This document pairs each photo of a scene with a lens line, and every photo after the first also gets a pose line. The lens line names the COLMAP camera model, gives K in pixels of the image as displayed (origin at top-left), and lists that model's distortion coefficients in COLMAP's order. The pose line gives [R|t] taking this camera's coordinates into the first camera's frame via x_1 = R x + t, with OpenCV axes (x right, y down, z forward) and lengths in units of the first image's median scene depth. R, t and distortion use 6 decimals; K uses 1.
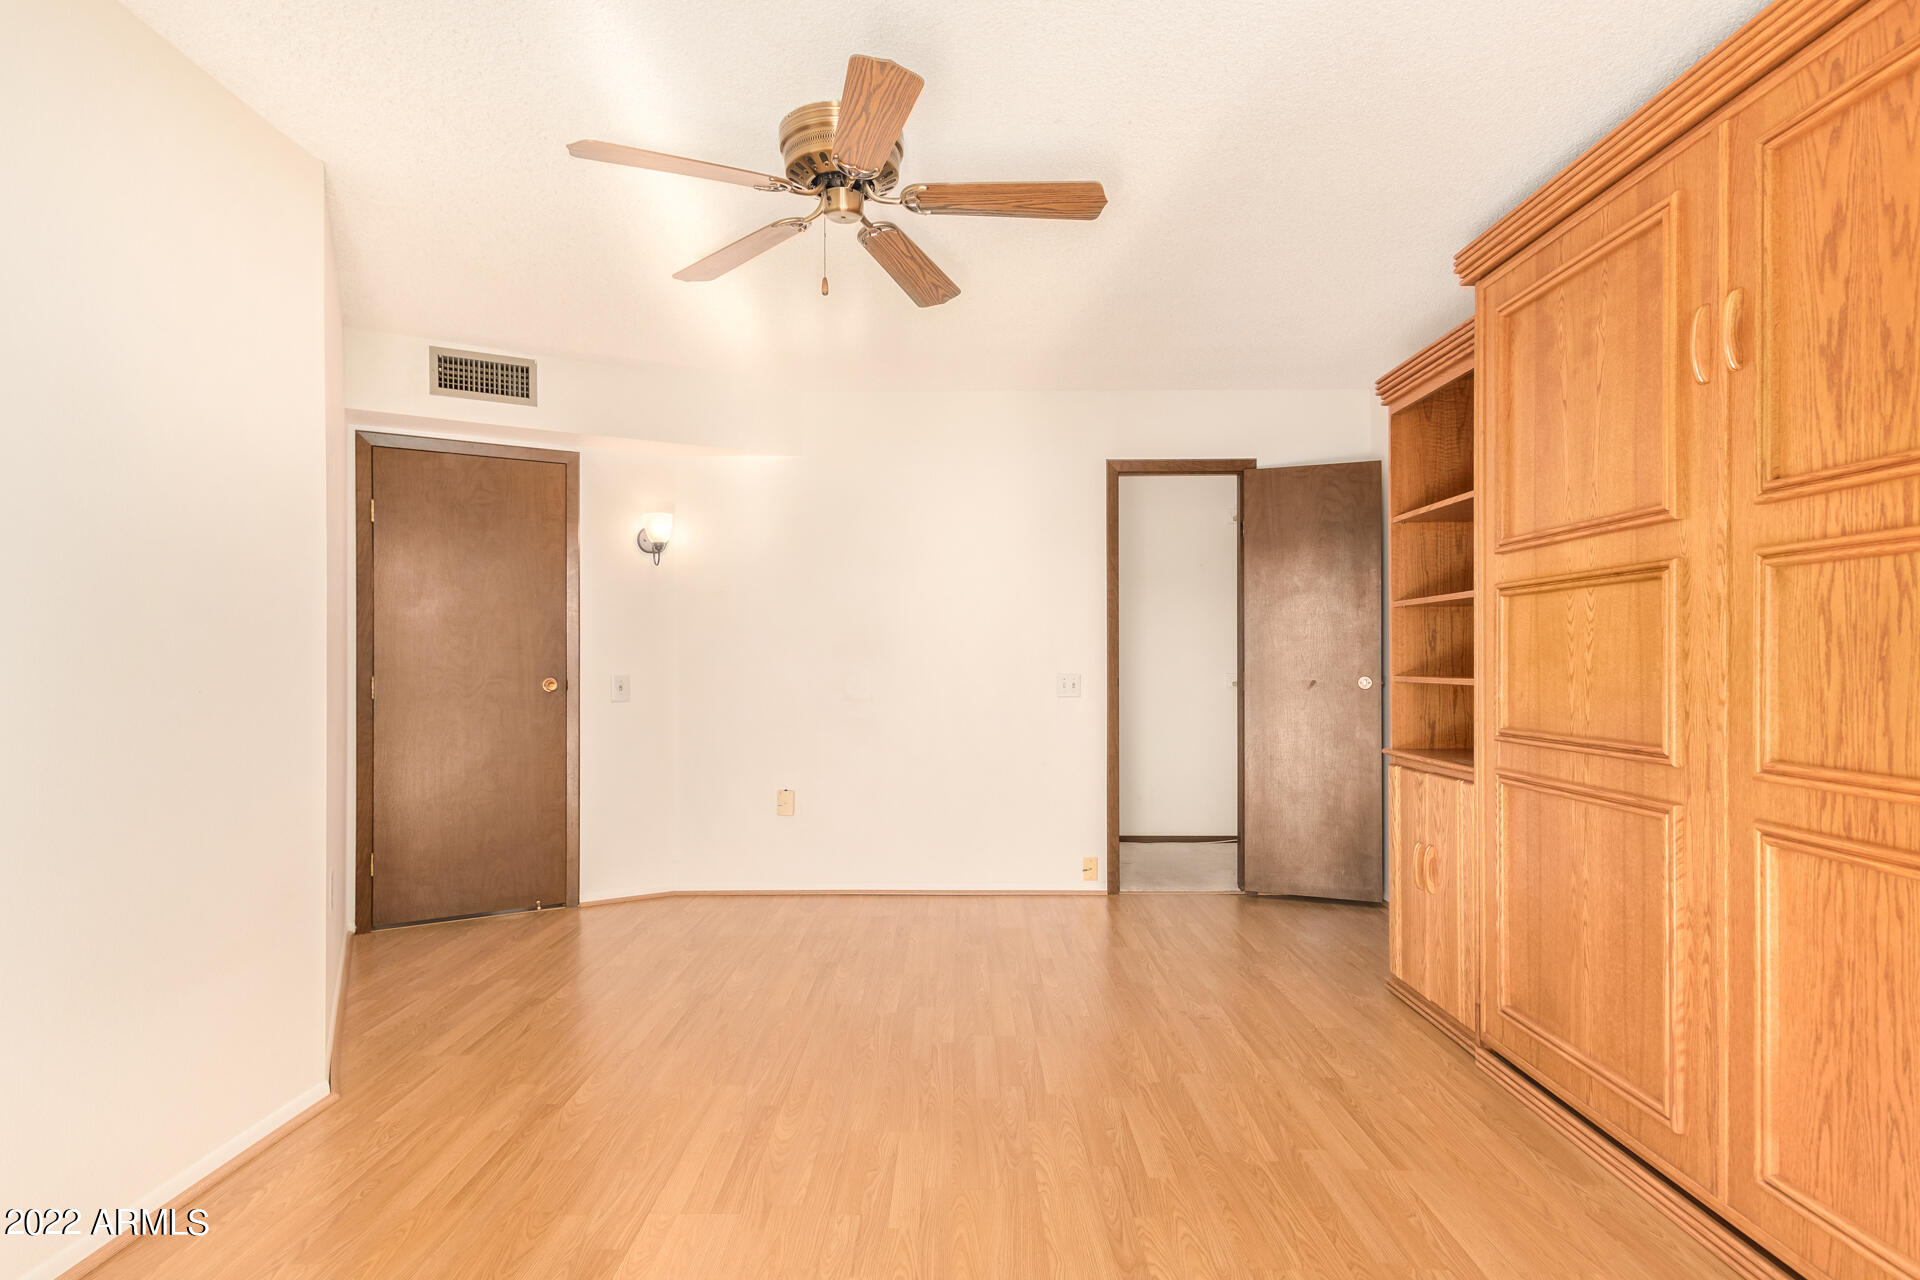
lens RADIAL K [[997.0, 0, 956.7], [0, 997.0, 652.9], [0, 0, 1]] dist [0.054410, -0.038980]
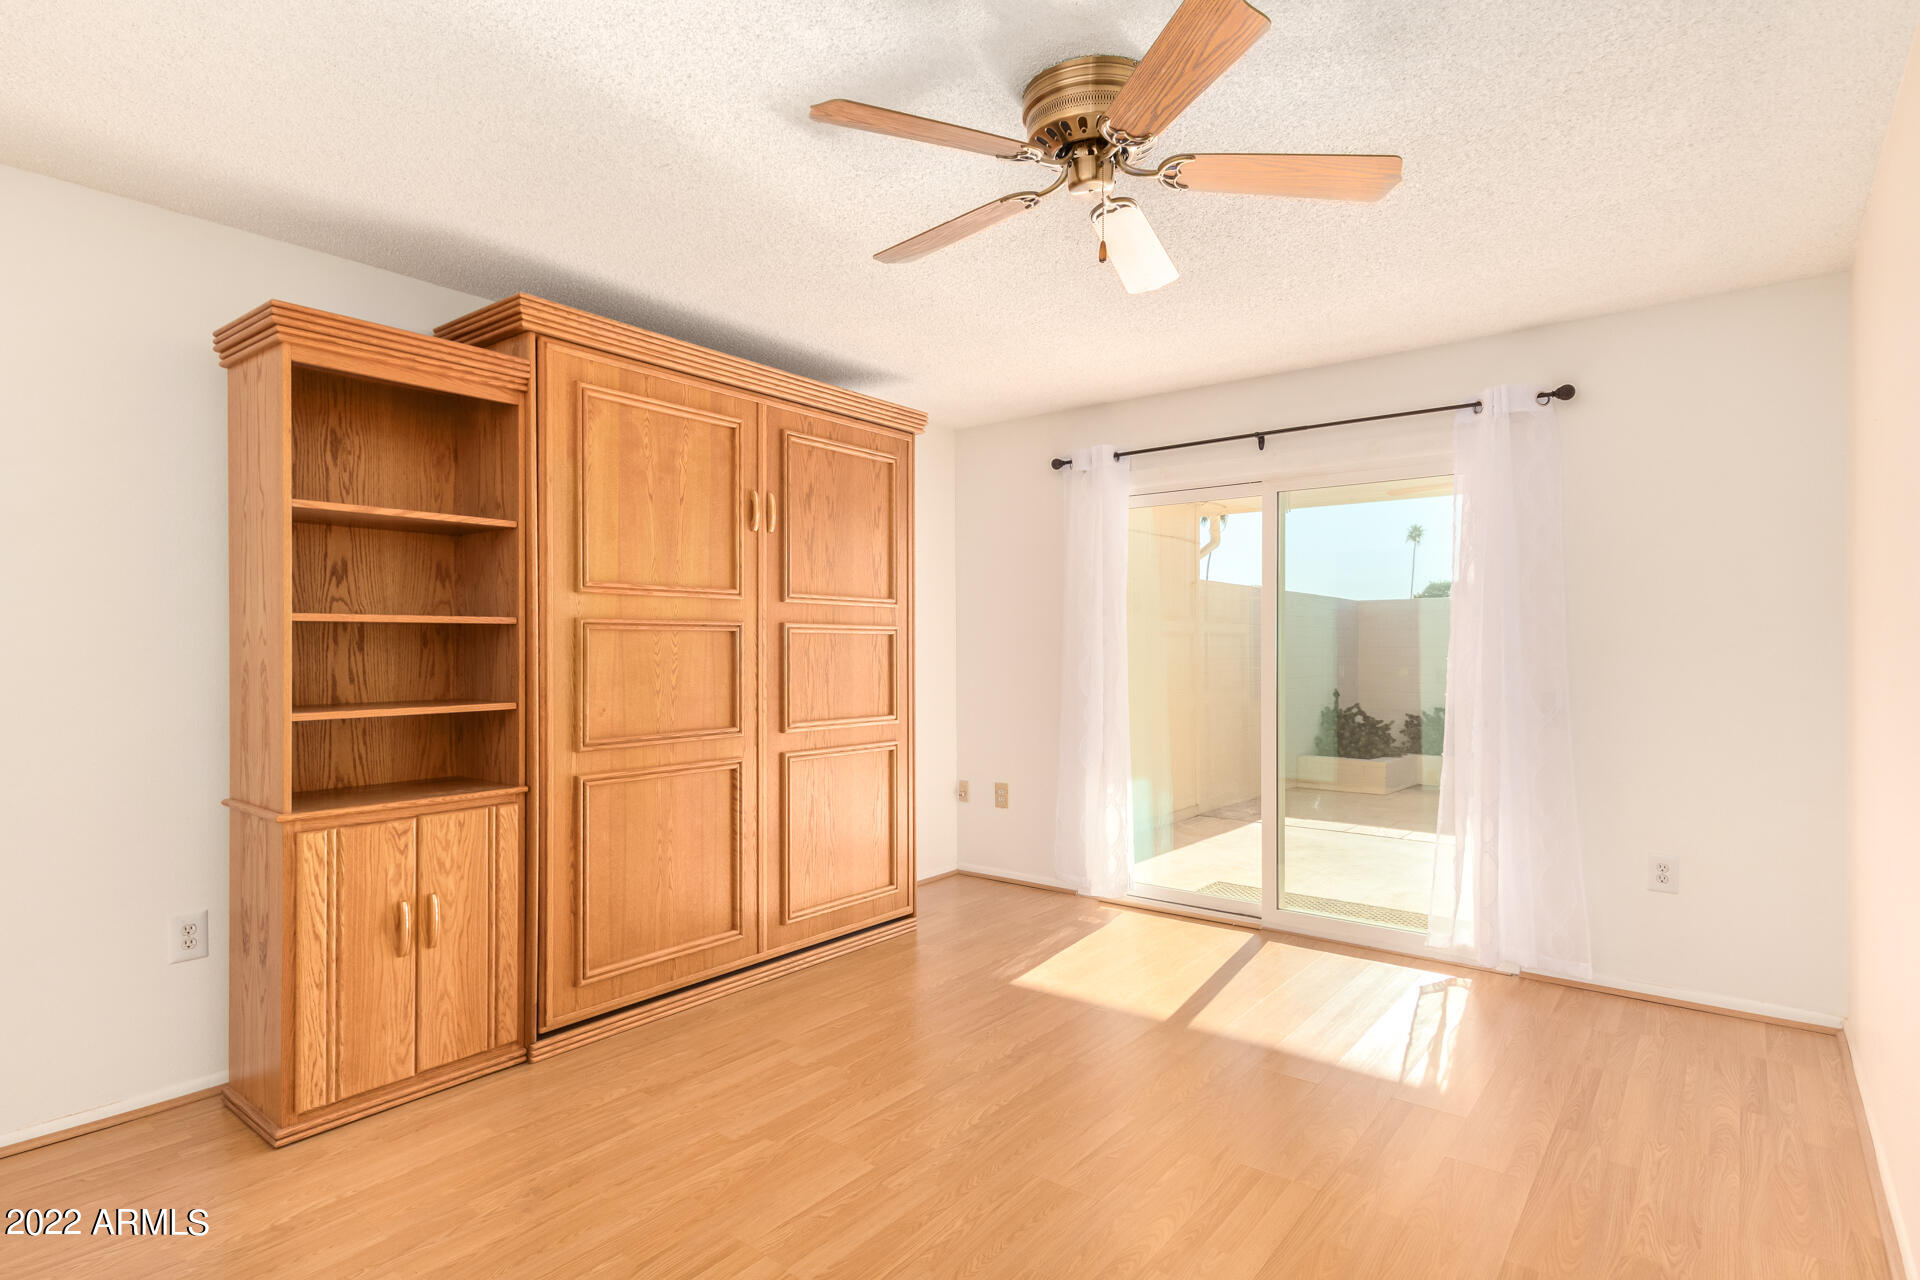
lens RADIAL K [[997.0, 0, 956.7], [0, 997.0, 652.9], [0, 0, 1]] dist [0.054410, -0.038980]
pose [[-0.791891, 0.002758, 0.610656, -0.575230], [0.001652, 0.999996, -0.002374, -0.027051], [-0.610660, -0.000872, -0.791892, 1.828848]]
